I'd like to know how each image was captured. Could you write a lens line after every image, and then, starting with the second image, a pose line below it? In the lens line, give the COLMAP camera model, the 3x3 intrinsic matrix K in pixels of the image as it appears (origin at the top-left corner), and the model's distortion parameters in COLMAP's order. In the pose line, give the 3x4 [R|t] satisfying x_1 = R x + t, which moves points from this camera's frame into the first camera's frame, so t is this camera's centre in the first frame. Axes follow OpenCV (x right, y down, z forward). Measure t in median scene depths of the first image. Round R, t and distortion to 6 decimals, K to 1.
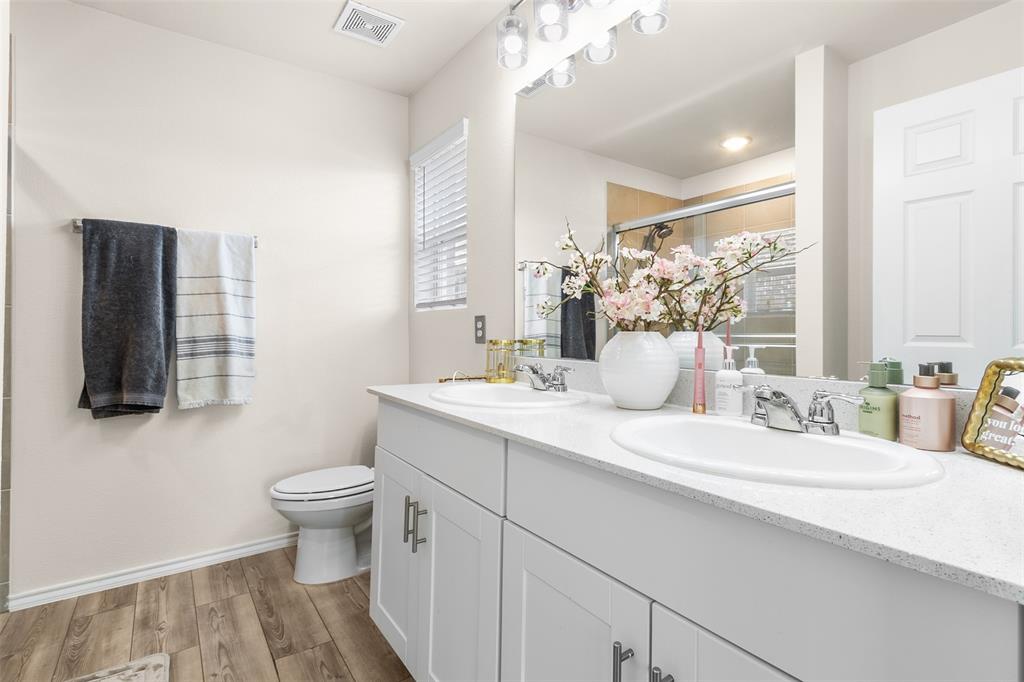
lens RADIAL K [[469.3, 0, 536.5], [0, 469.3, 325.7], [0, 0, 1]] dist [0.005710, -0.001441]
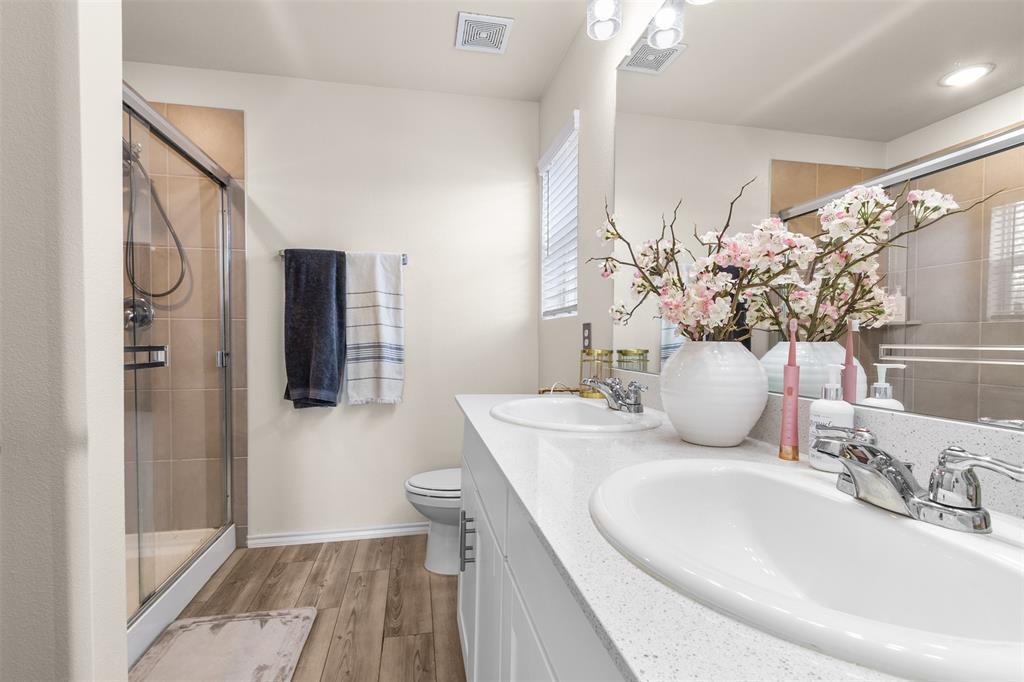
lens RADIAL K [[469.3, 0, 517.6], [0, 469.3, 347.7], [0, 0, 1]] dist [0.005710, -0.001441]
pose [[0.919489, 0.010465, -0.392976, 0.103137], [0.000630, 0.999605, 0.028092, 0.000615], [0.393115, -0.026078, 0.919119, 0.085062]]
